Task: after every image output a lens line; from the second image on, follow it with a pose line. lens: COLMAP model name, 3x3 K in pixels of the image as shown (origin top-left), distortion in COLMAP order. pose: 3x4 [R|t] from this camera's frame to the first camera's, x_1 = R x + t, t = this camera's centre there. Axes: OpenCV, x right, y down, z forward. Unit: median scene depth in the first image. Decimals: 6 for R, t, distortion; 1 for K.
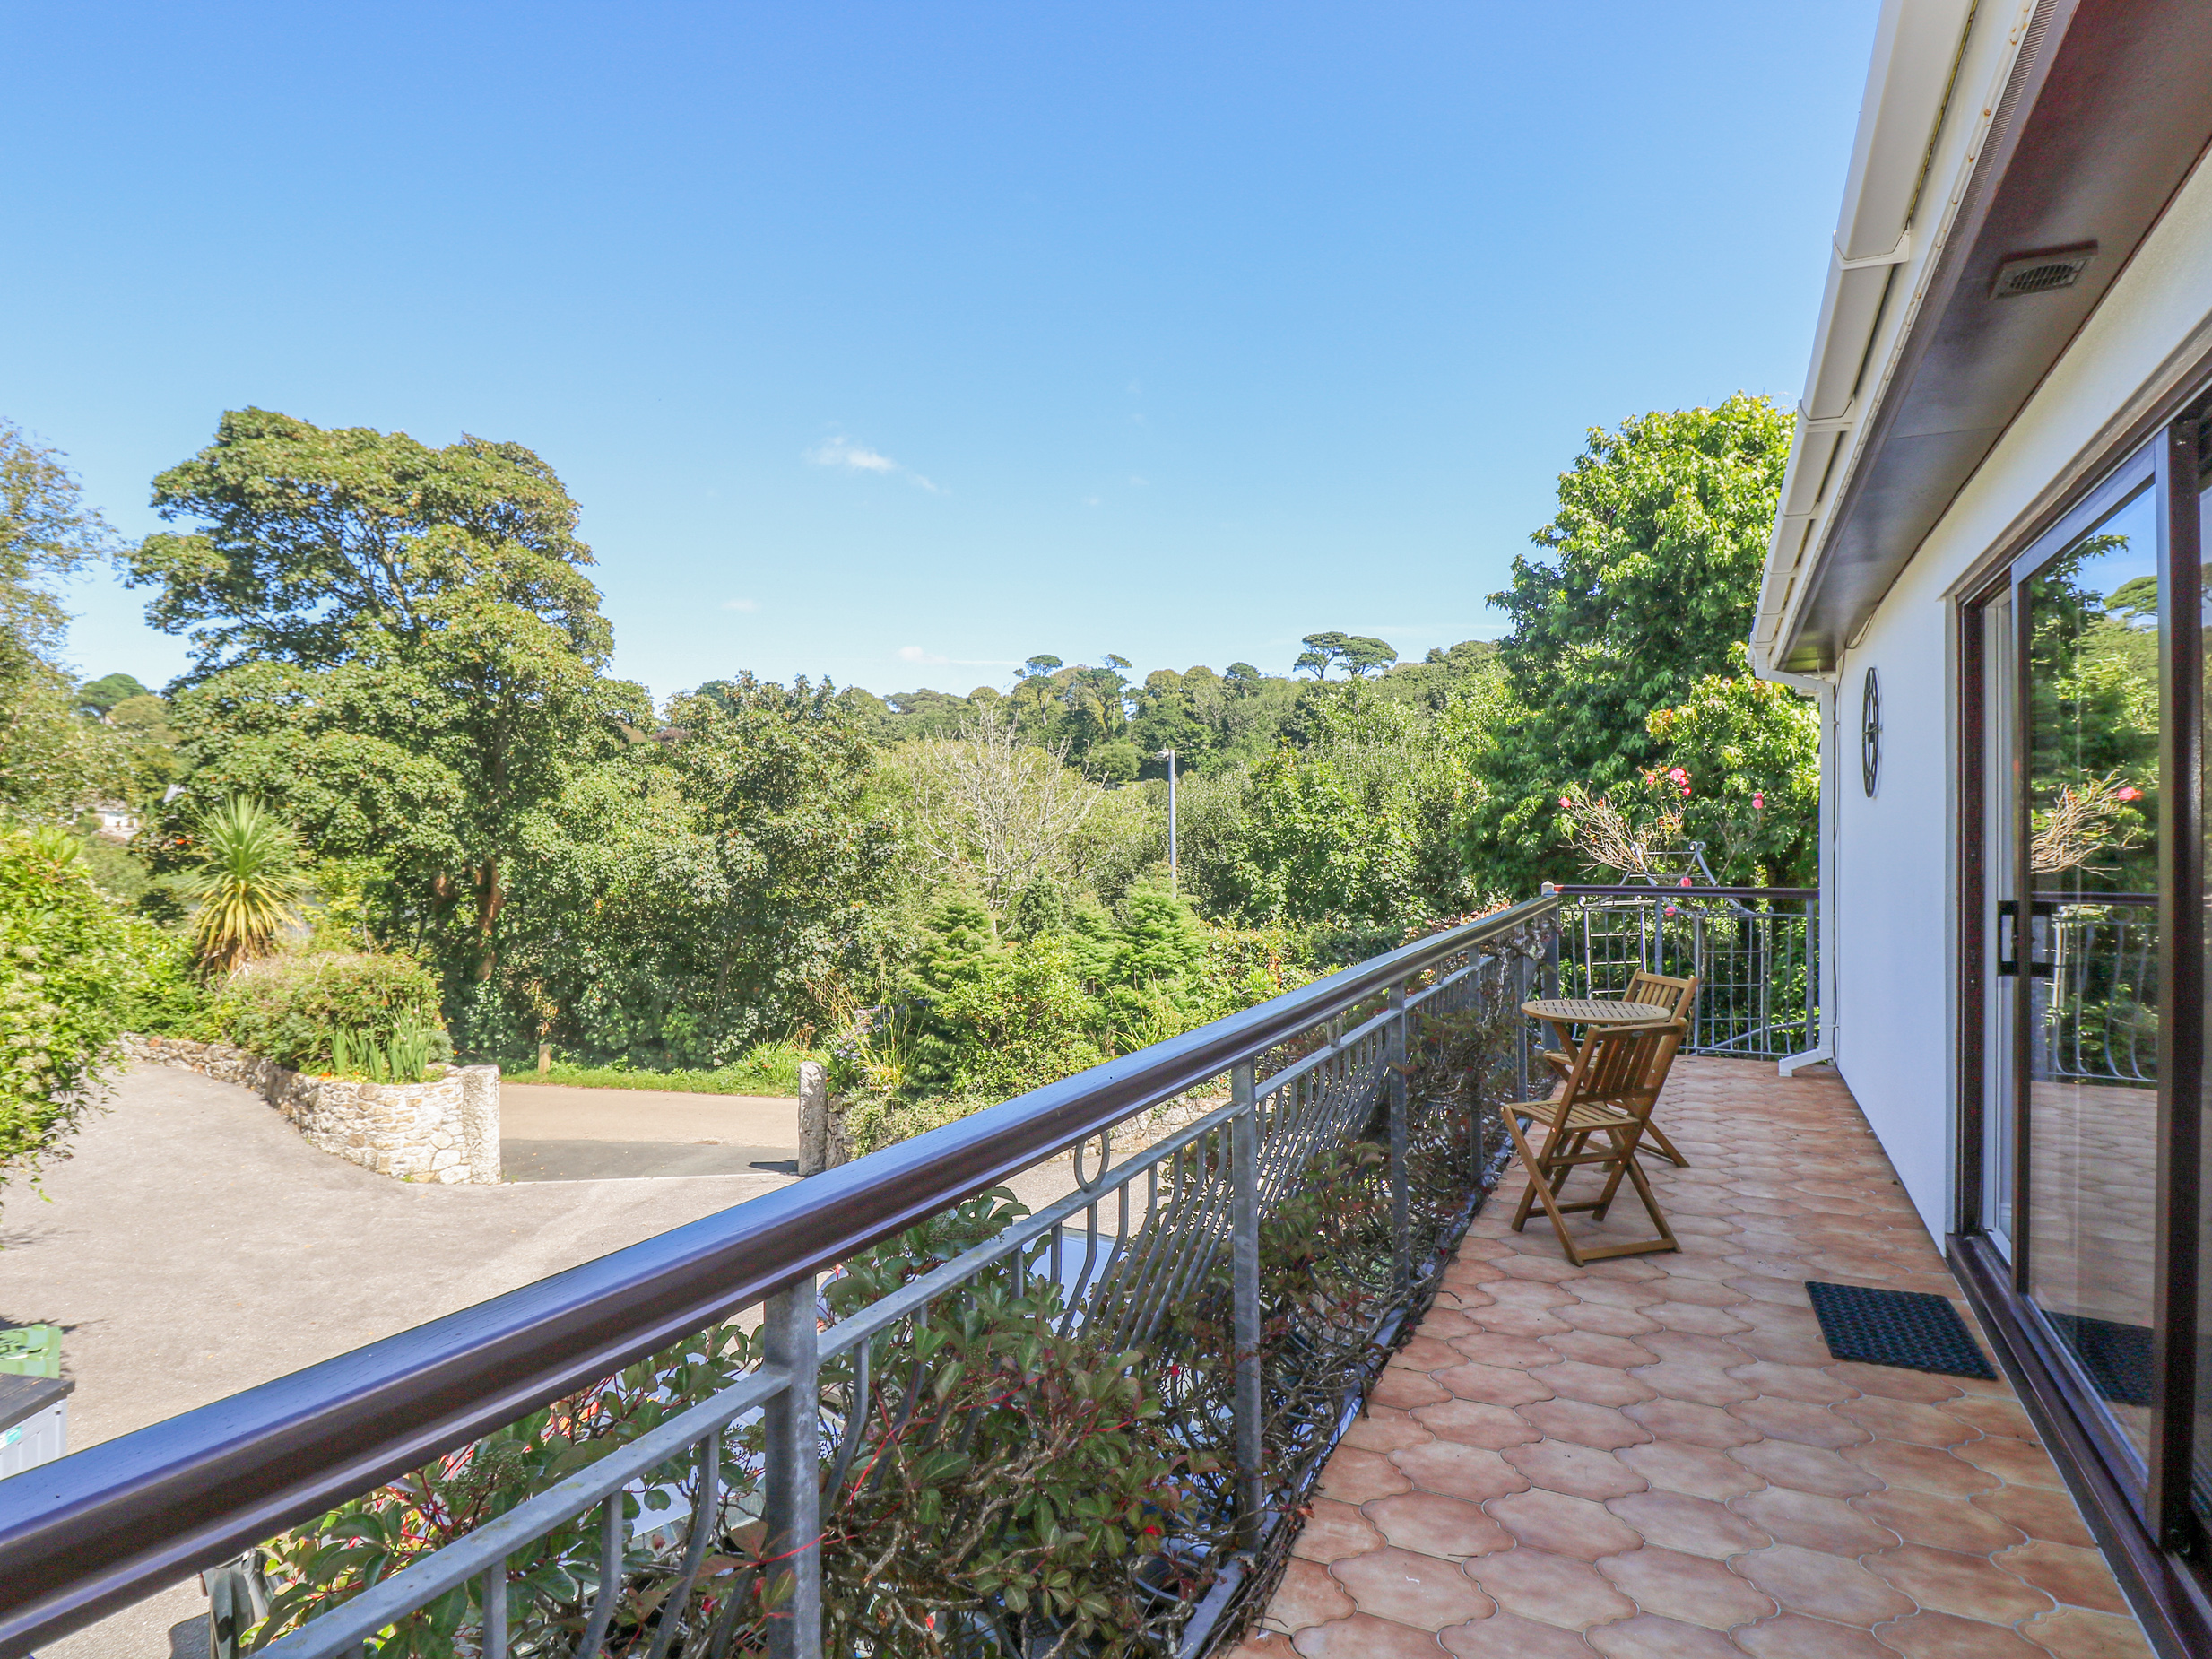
lens RADIAL K [[1179.6, 0, 1113.6], [0, 1179.6, 839.8], [0, 0, 1]] dist [0.020002, -0.021394]
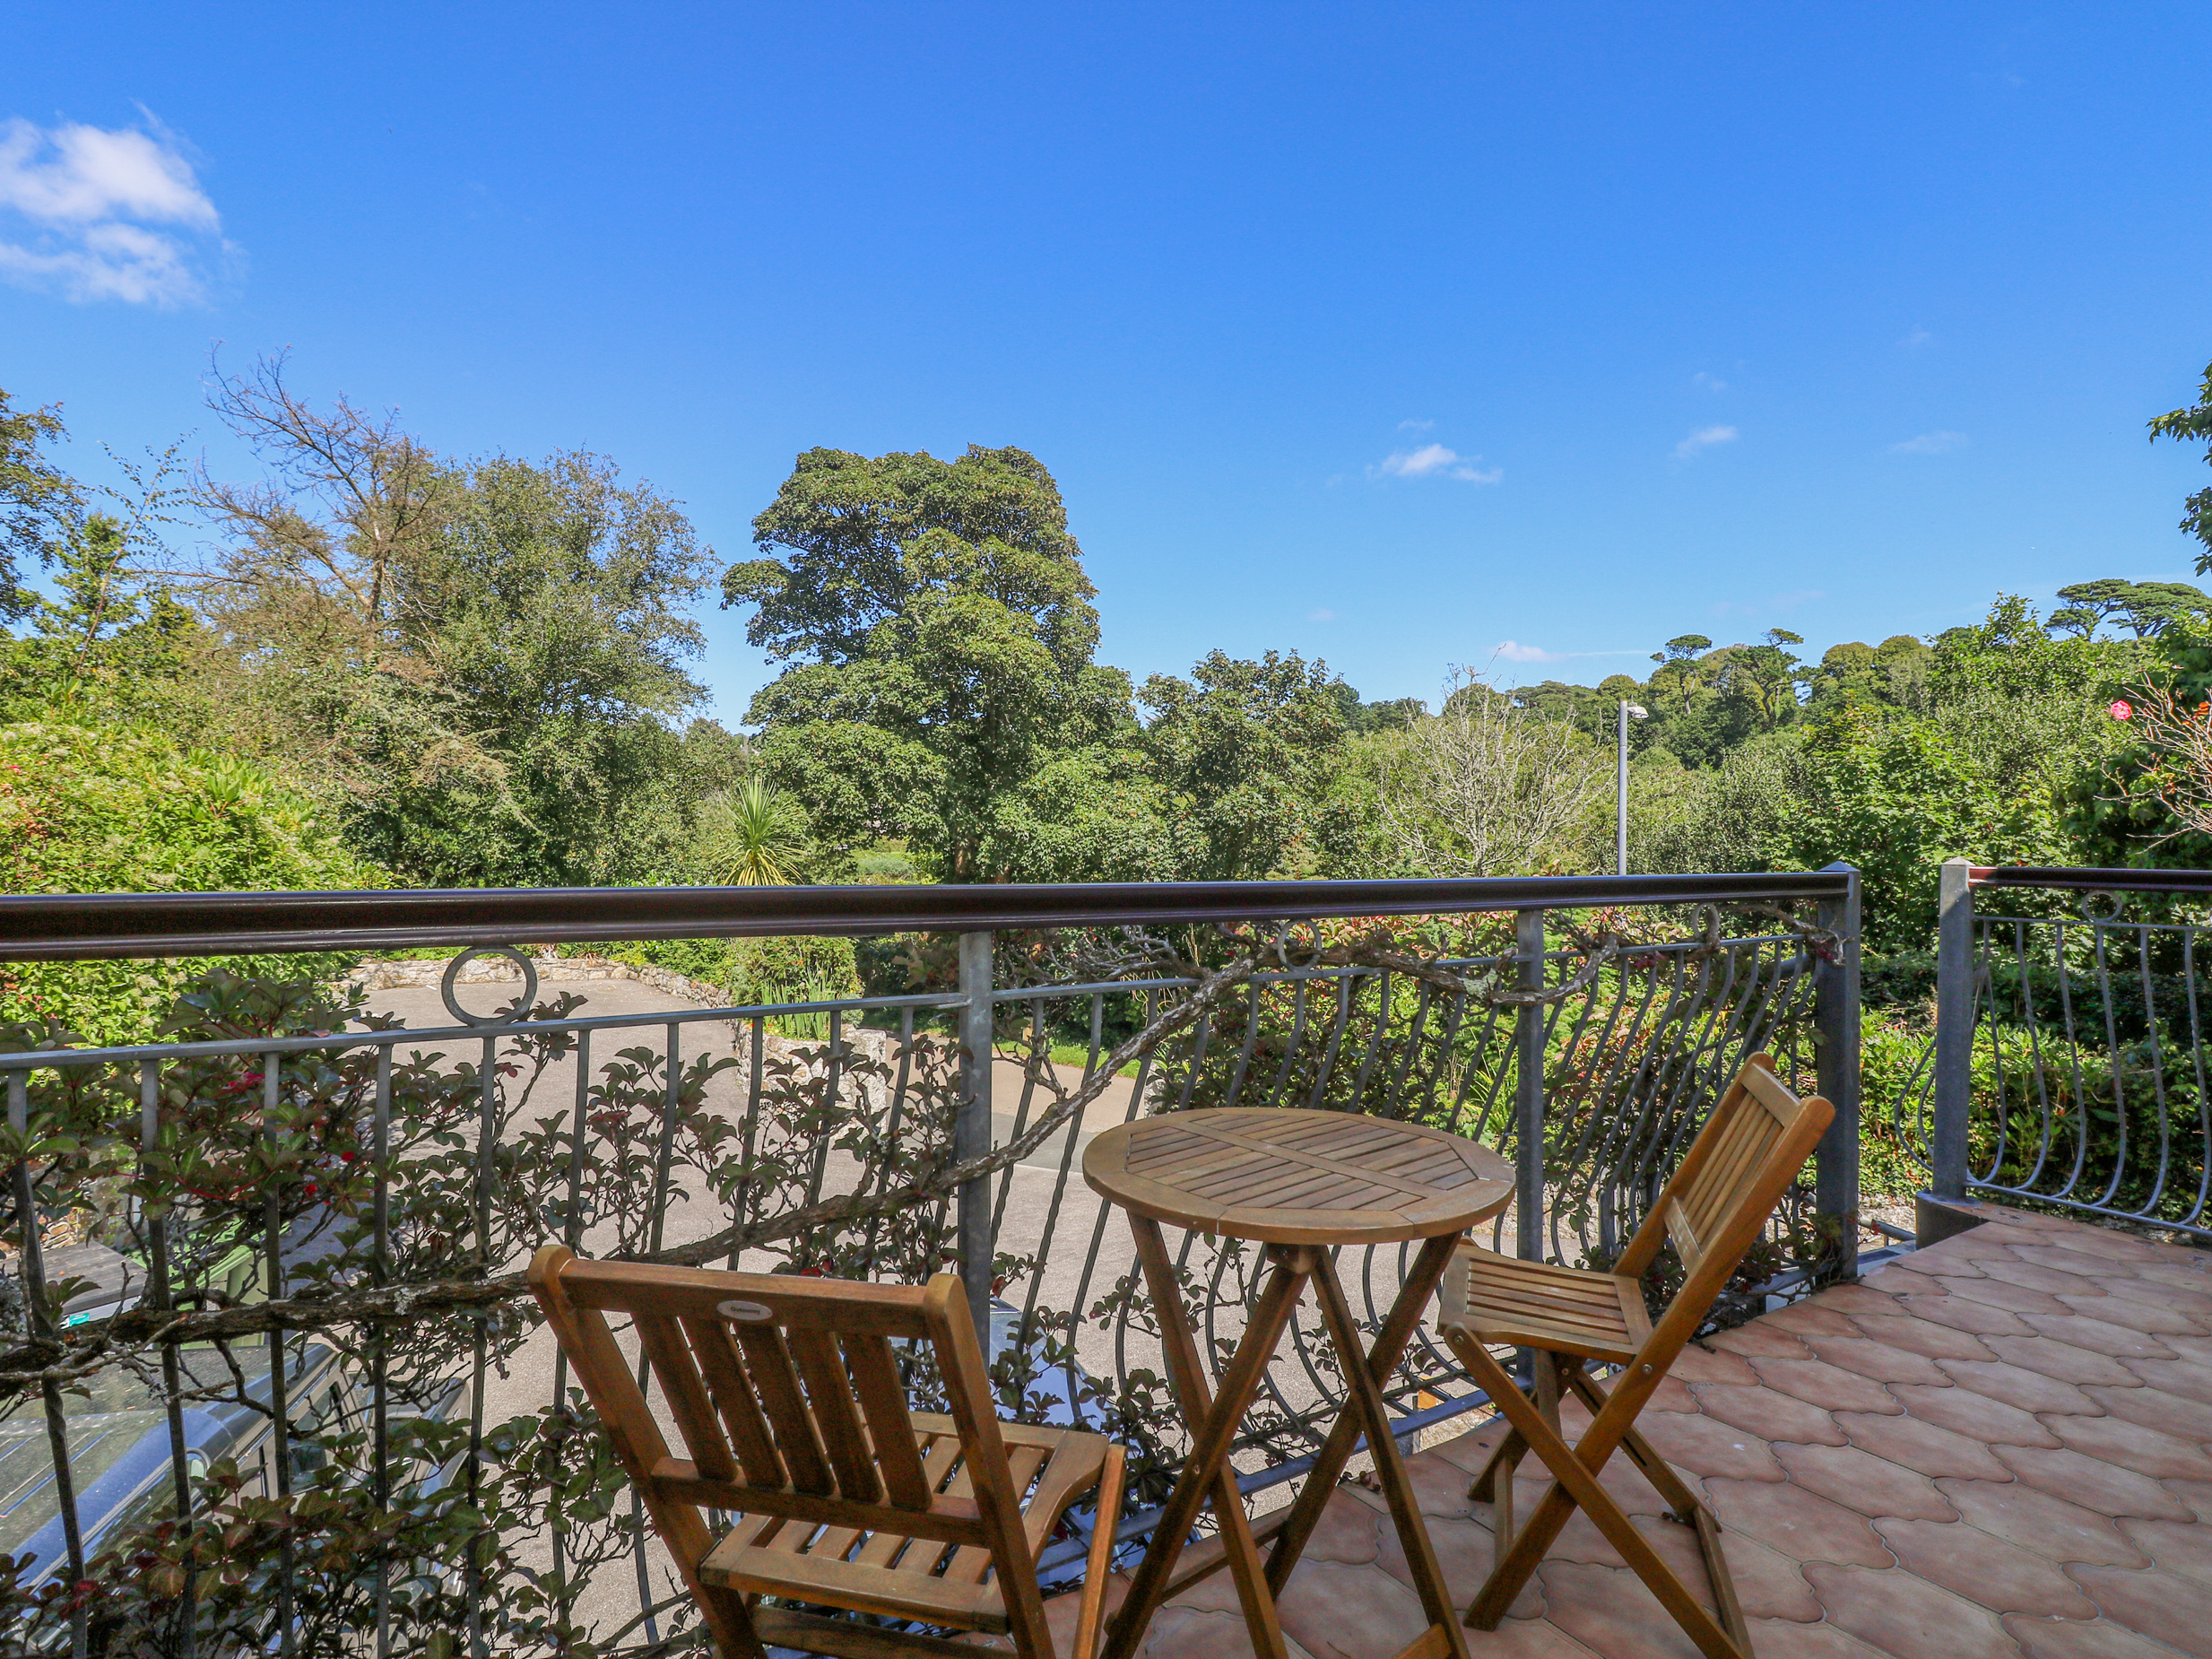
lens RADIAL K [[1179.6, 0, 1113.6], [0, 1179.6, 839.8], [0, 0, 1]] dist [0.020002, -0.021394]
pose [[0.867002, 0.016950, -0.498016, 0.110681], [-0.017495, 0.999841, 0.003571, 0.011737], [0.497997, 0.005617, 0.867161, 0.132742]]
